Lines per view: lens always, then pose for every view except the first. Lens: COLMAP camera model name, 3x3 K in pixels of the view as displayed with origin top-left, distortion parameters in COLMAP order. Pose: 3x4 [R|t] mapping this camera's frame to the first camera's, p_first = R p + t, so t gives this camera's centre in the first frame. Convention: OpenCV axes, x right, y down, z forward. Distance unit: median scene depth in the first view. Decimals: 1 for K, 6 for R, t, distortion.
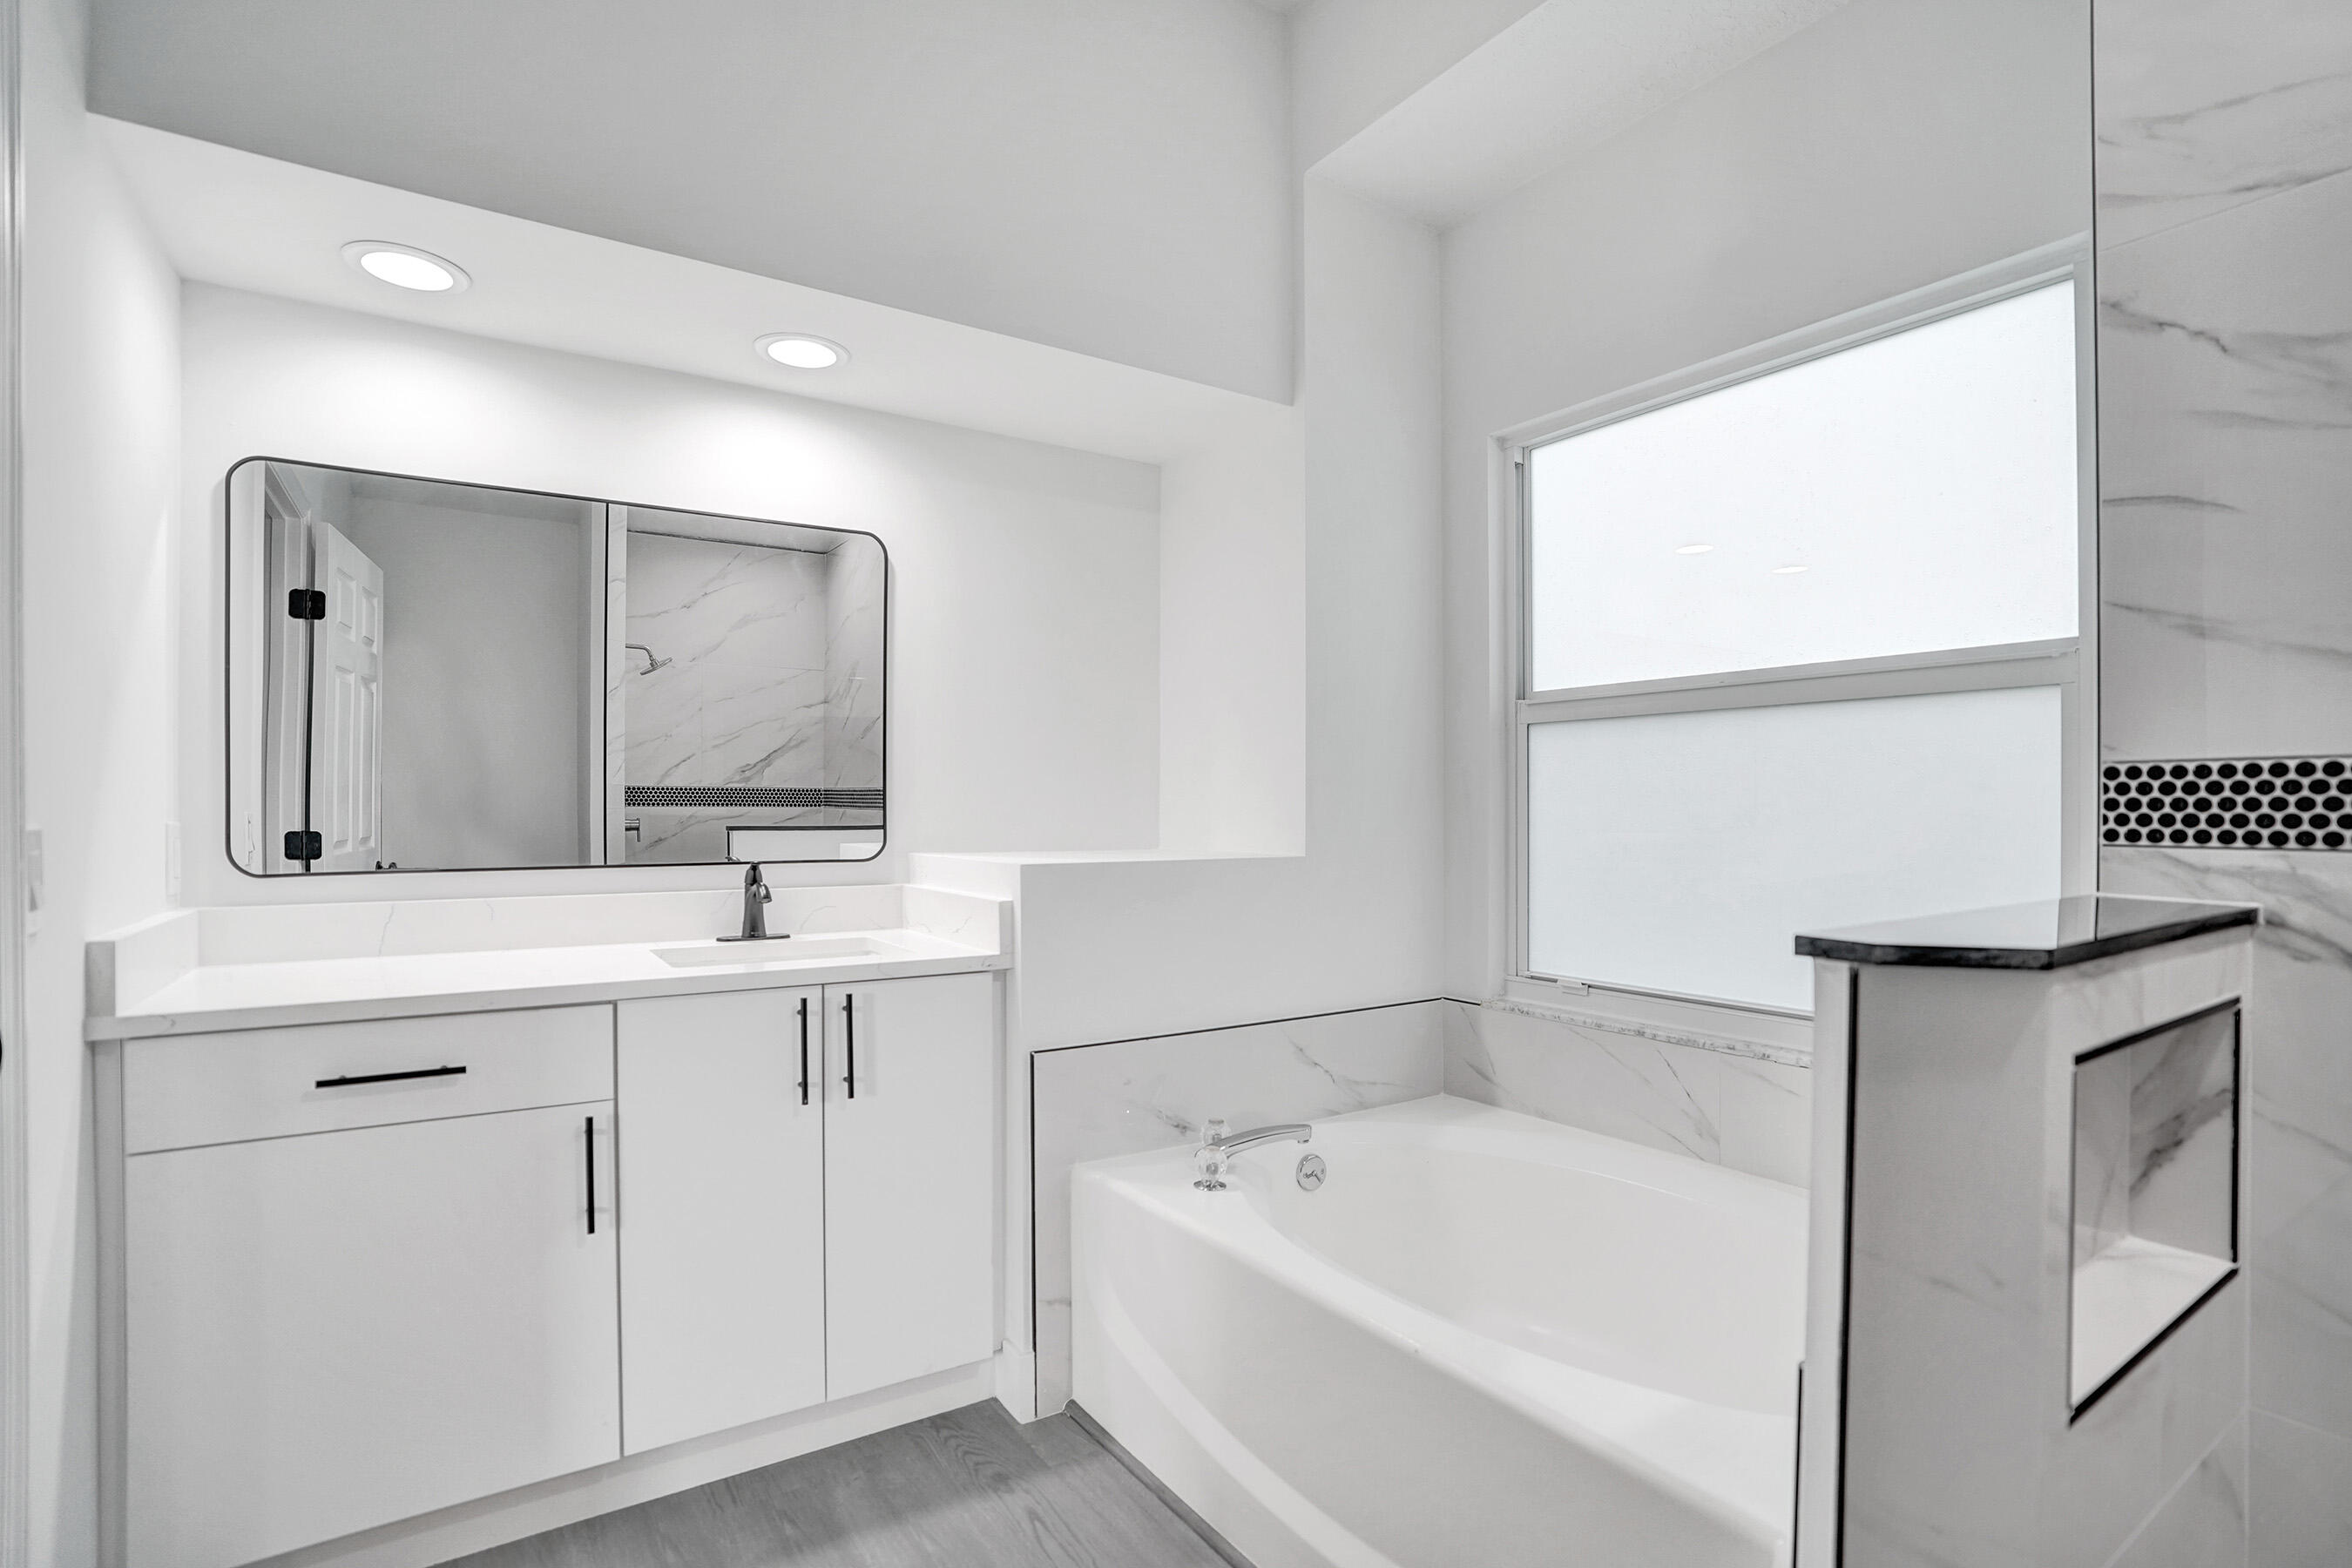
lens RADIAL K [[1106.2, 0, 1200.9], [0, 1106.2, 799.0], [0, 0, 1]] dist [-0.065490, 0.022622]
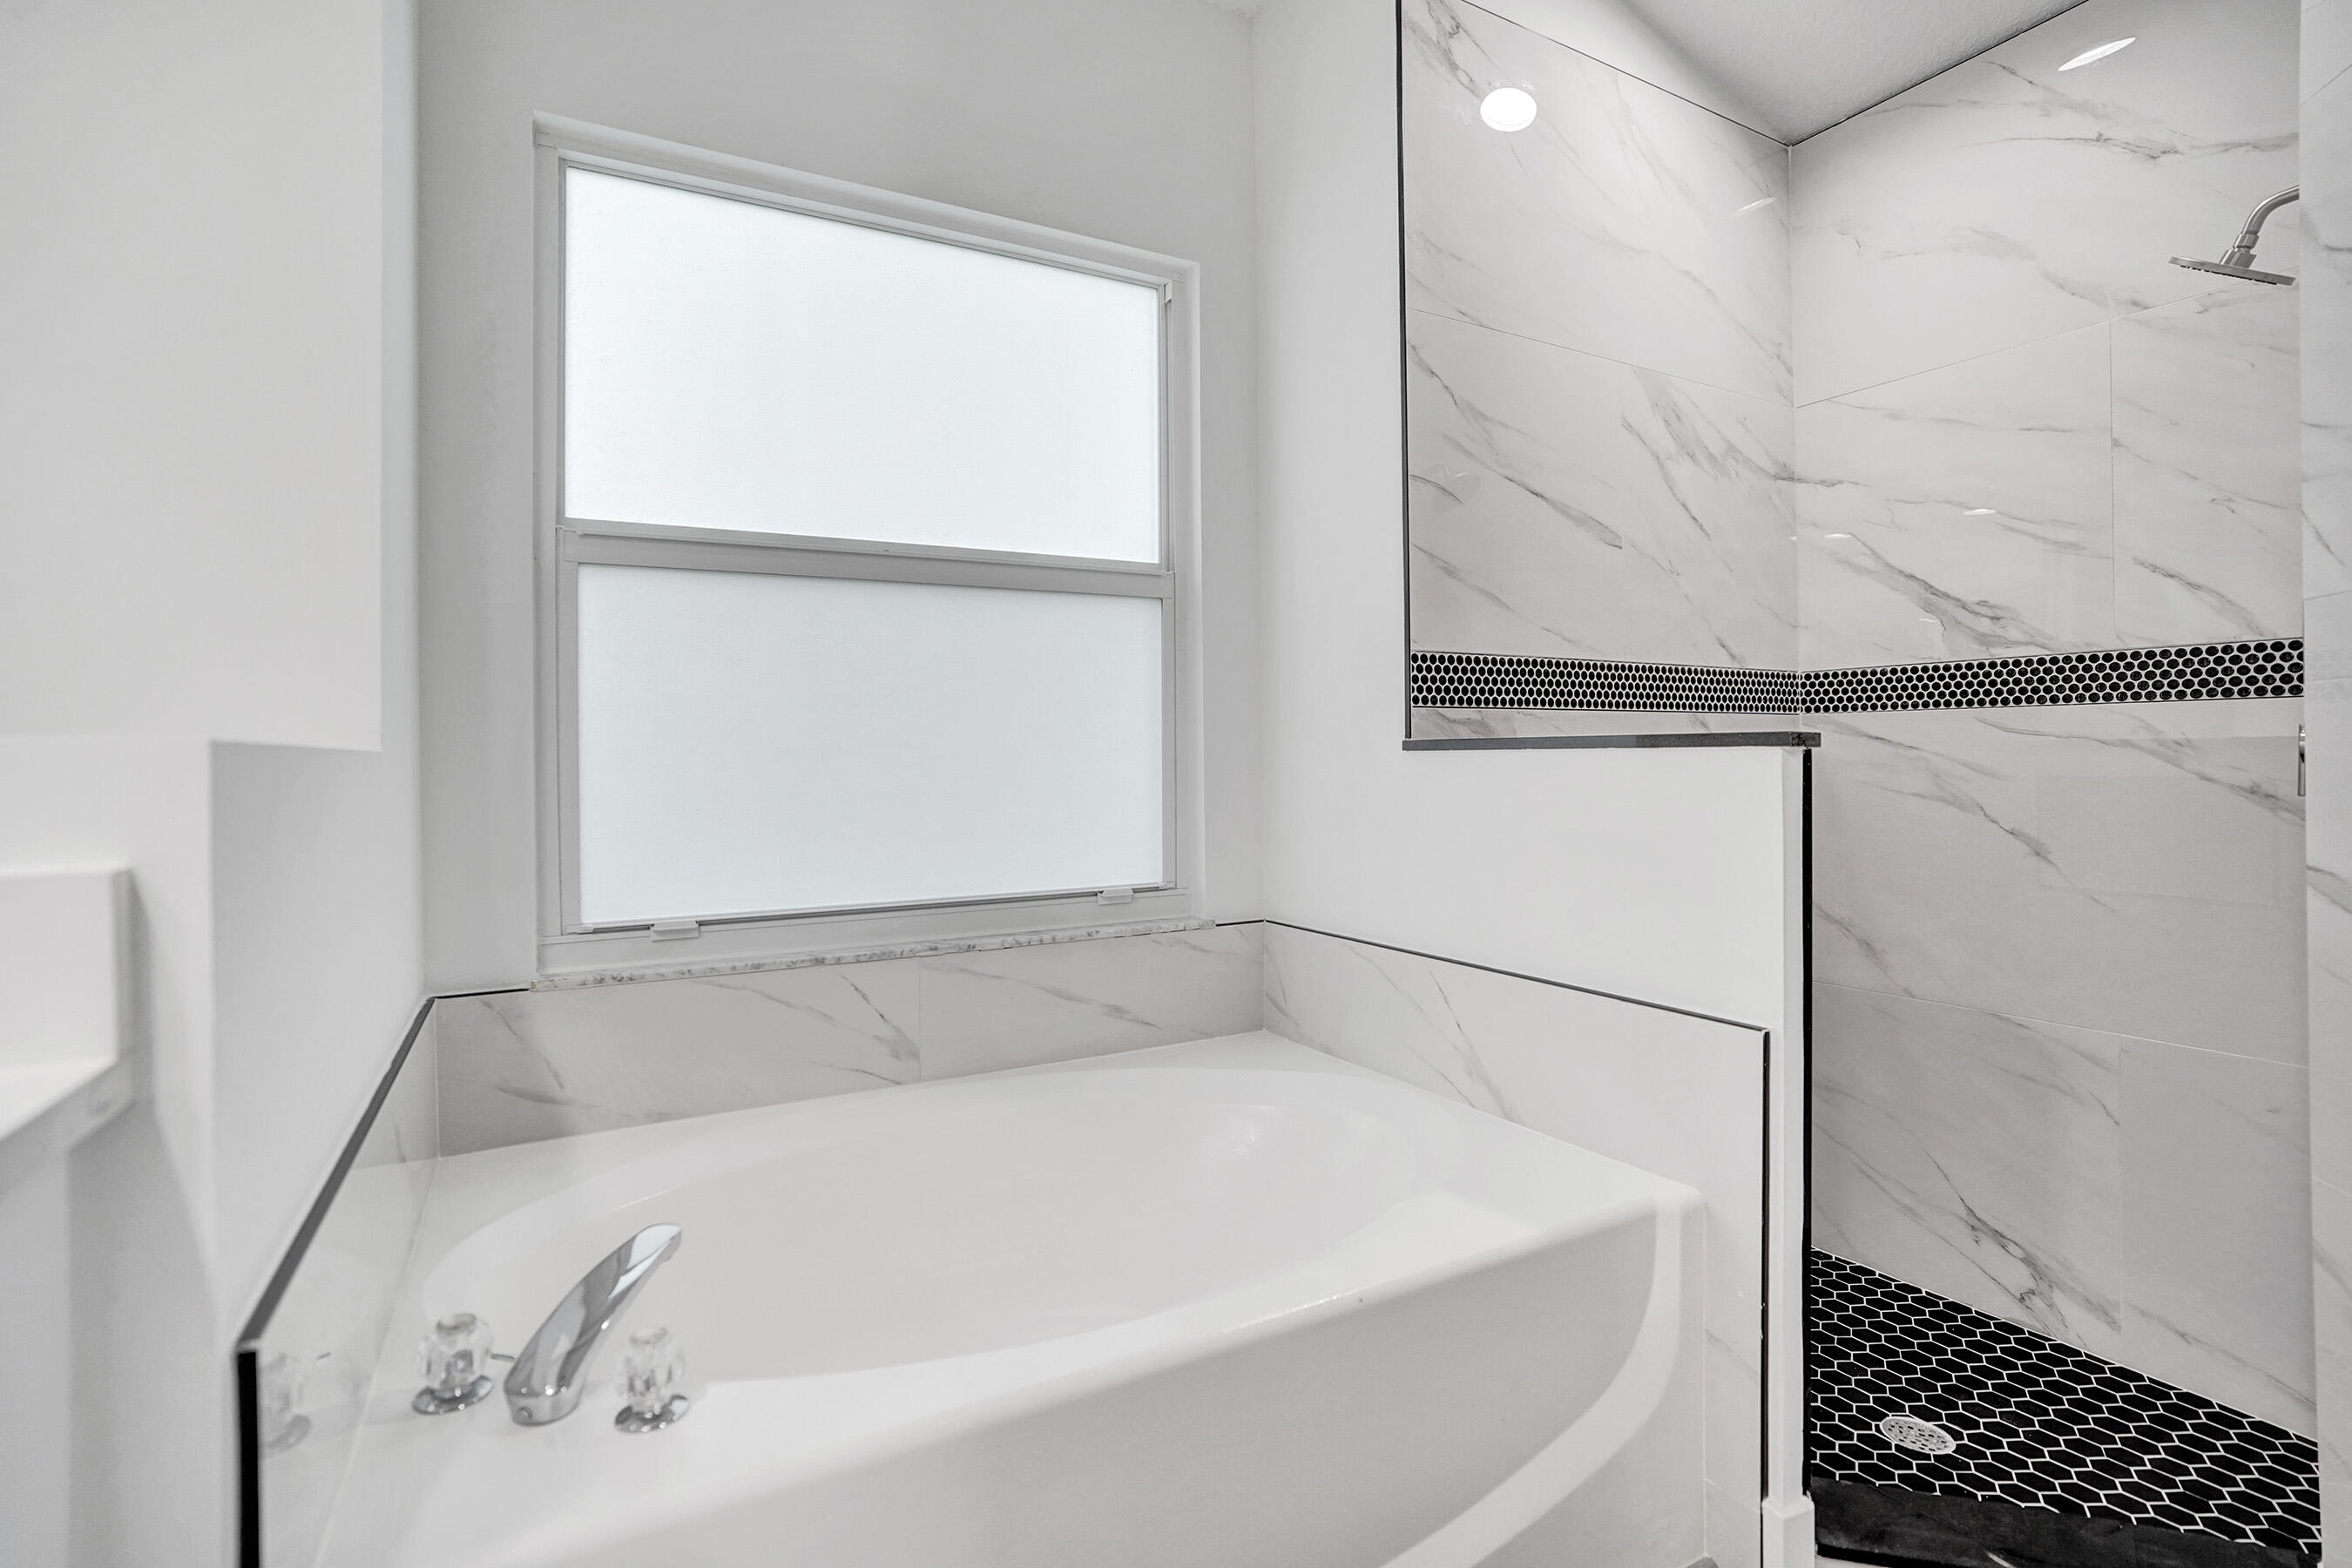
lens RADIAL K [[1138.1, 0, 1163.0], [0, 1138.1, 748.8], [0, 0, 1]] dist [-0.030601, 0.000107]
pose [[0.101001, 0.002954, 0.994882, -0.408317], [0.003786, 0.999987, -0.003353, 0.056781], [-0.994879, 0.004105, 0.100989, 0.636026]]
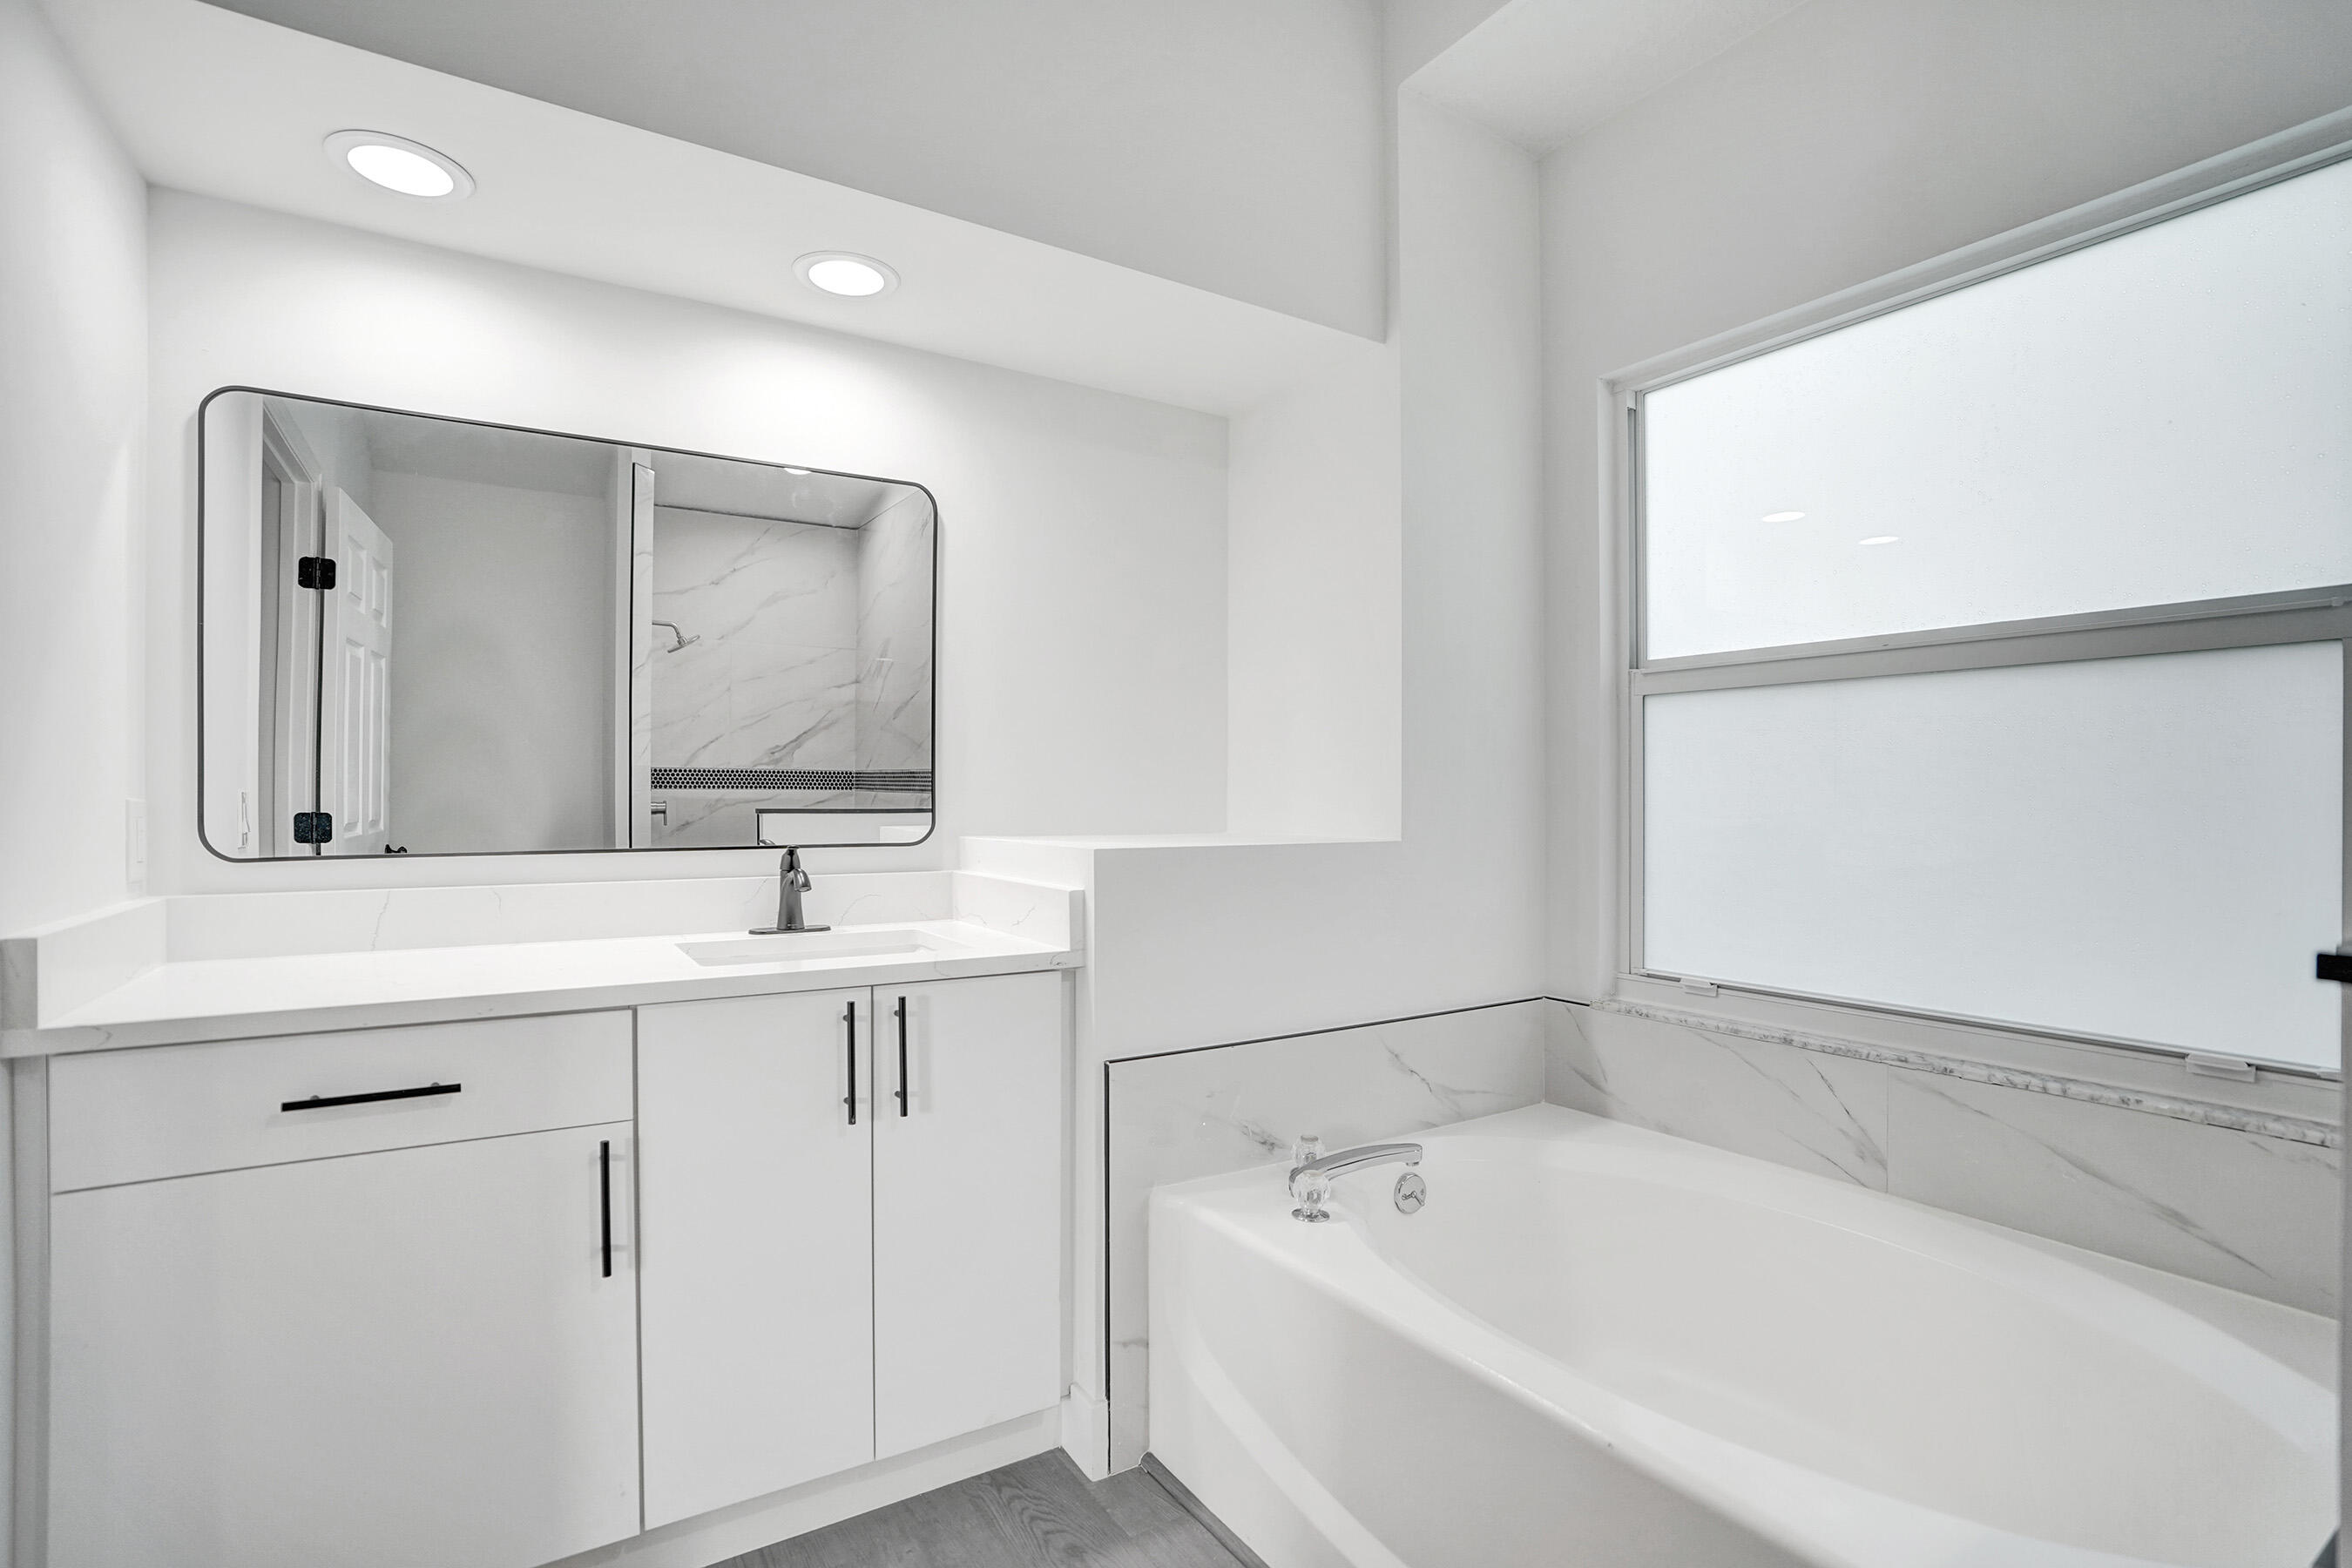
lens RADIAL K [[1087.8, 0, 1200.8], [0, 1087.8, 786.4], [0, 0, 1]] dist [-0.061623, 0.019610]
pose [[0.999893, 0.001988, -0.014493, -0.060621], [-0.001981, 0.999998, 0.000486, 0.007704], [0.014494, -0.000457, 0.999895, 0.122188]]
